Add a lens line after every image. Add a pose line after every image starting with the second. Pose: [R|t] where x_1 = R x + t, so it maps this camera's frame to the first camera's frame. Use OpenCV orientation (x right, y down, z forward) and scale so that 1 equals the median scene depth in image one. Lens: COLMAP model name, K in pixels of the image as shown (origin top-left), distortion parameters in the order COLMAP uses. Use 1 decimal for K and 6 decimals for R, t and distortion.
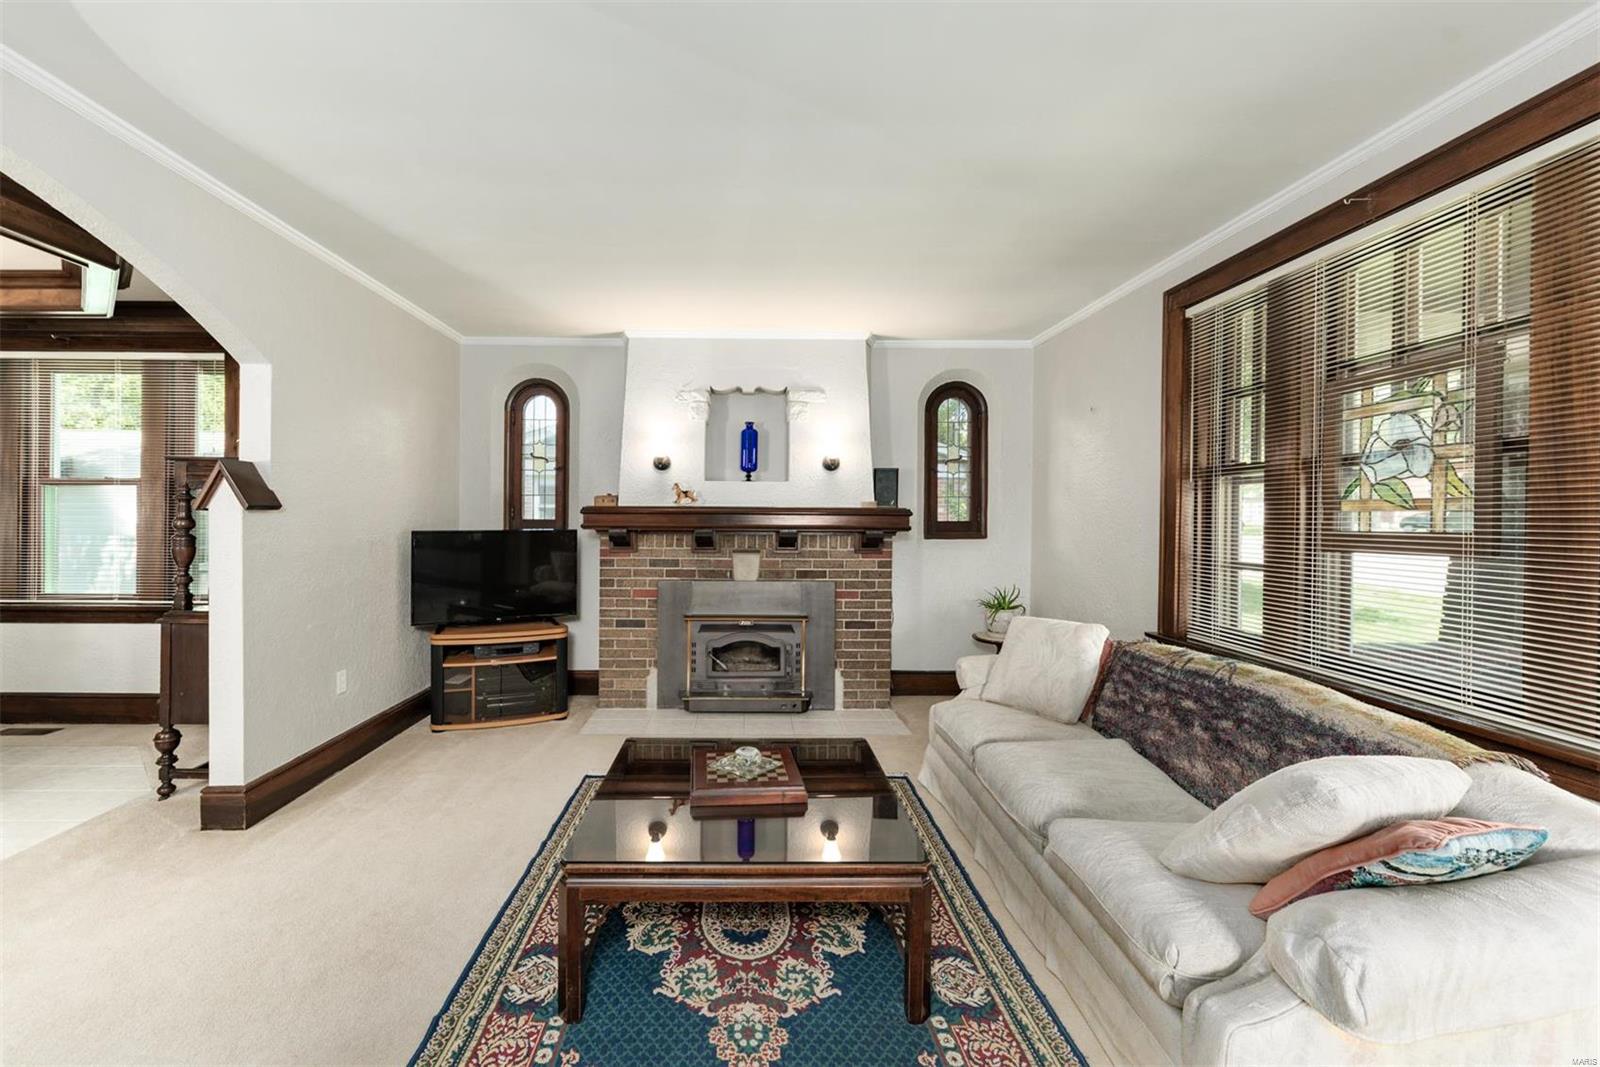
lens RADIAL K [[654.6, 0, 798.8], [0, 654.6, 528.2], [0, 0, 1]] dist [0.003642, -0.000257]
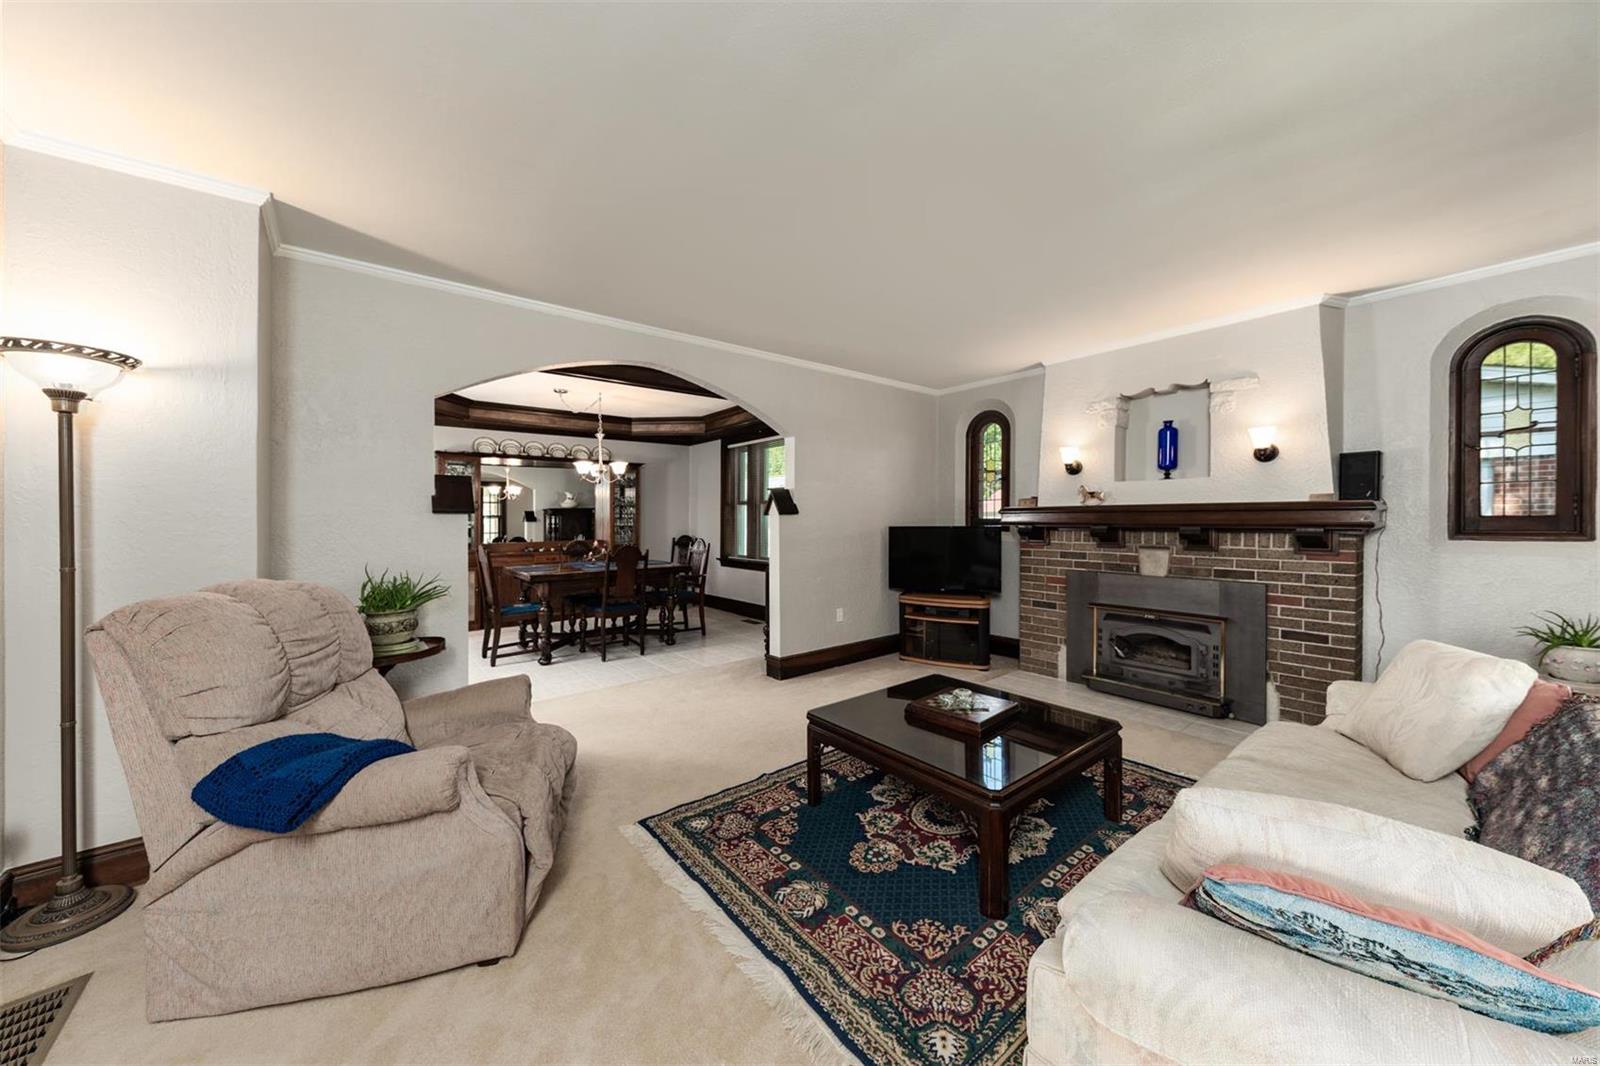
lens RADIAL K [[558.5, 0, 800.5], [0, 558.5, 525.7], [0, 0, 1]] dist [-0.000622, -0.000284]
pose [[0.615430, 0.000733, -0.788191, 0.271988], [-0.002511, 0.999996, -0.001030, 0.003349], [0.788187, 0.002613, 0.615430, 0.020739]]
